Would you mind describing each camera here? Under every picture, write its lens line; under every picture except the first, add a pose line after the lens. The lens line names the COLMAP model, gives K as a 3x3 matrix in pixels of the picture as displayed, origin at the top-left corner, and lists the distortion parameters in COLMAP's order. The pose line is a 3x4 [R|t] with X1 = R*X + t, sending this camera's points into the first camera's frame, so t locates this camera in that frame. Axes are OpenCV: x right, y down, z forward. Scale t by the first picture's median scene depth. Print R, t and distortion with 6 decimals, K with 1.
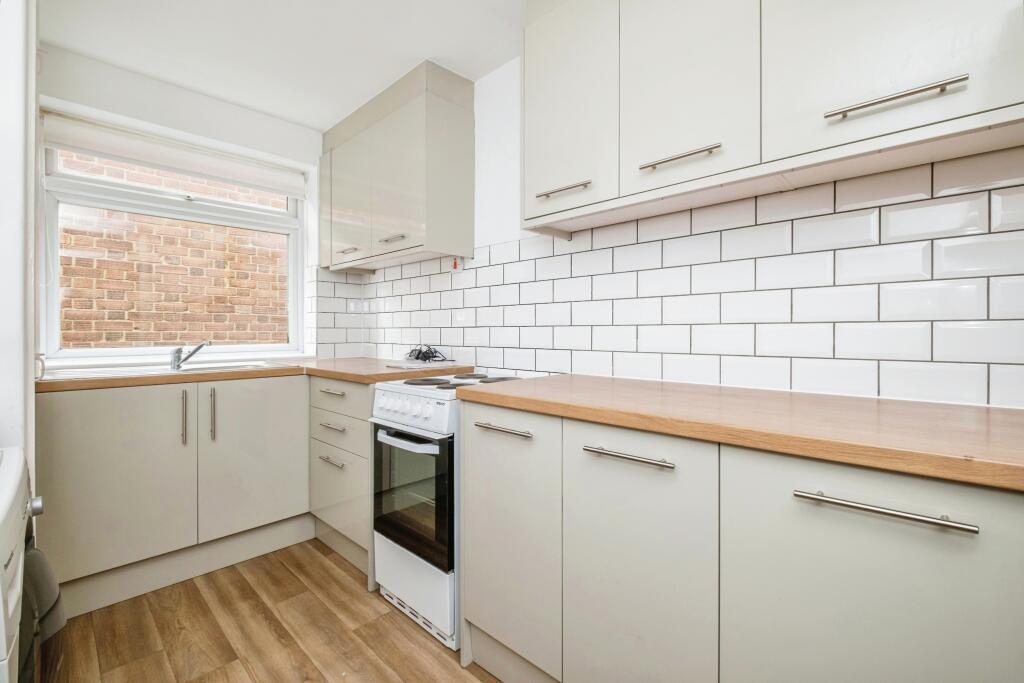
lens RADIAL K [[445.0, 0, 513.8], [0, 445.0, 333.7], [0, 0, 1]] dist [-0.003122, -0.000962]
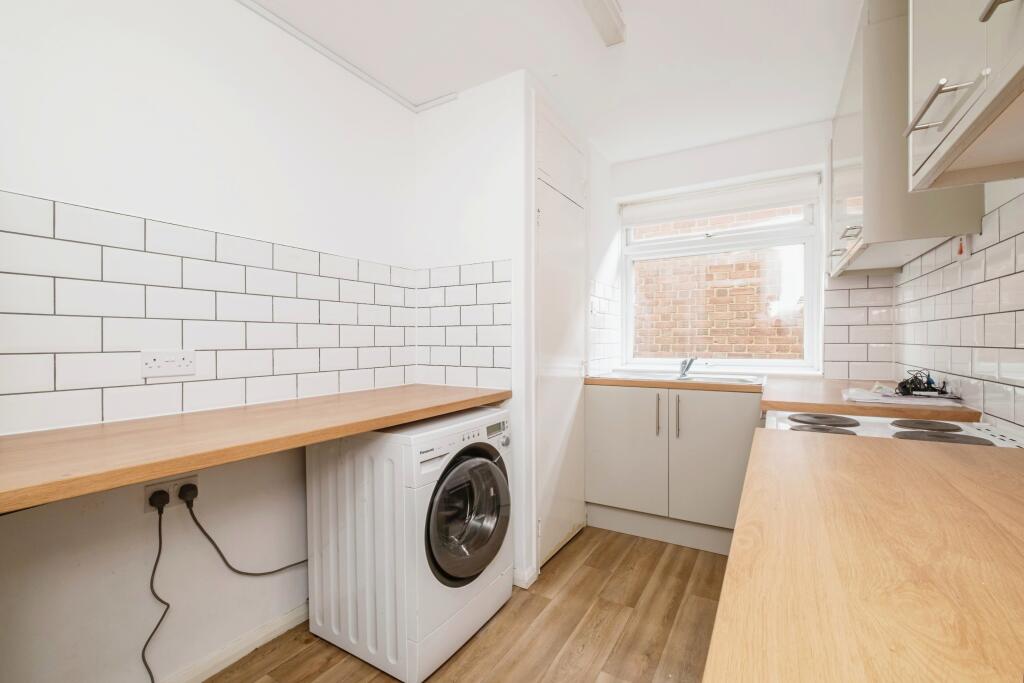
lens RADIAL K [[445.0, 0, 518.7], [0, 445.0, 343.7], [0, 0, 1]] dist [-0.003122, -0.000962]
pose [[0.232110, 0.007192, -0.972663, 0.396983], [-0.001285, 0.999974, 0.007088, -0.025213], [0.972689, -0.000395, 0.232114, 0.284236]]
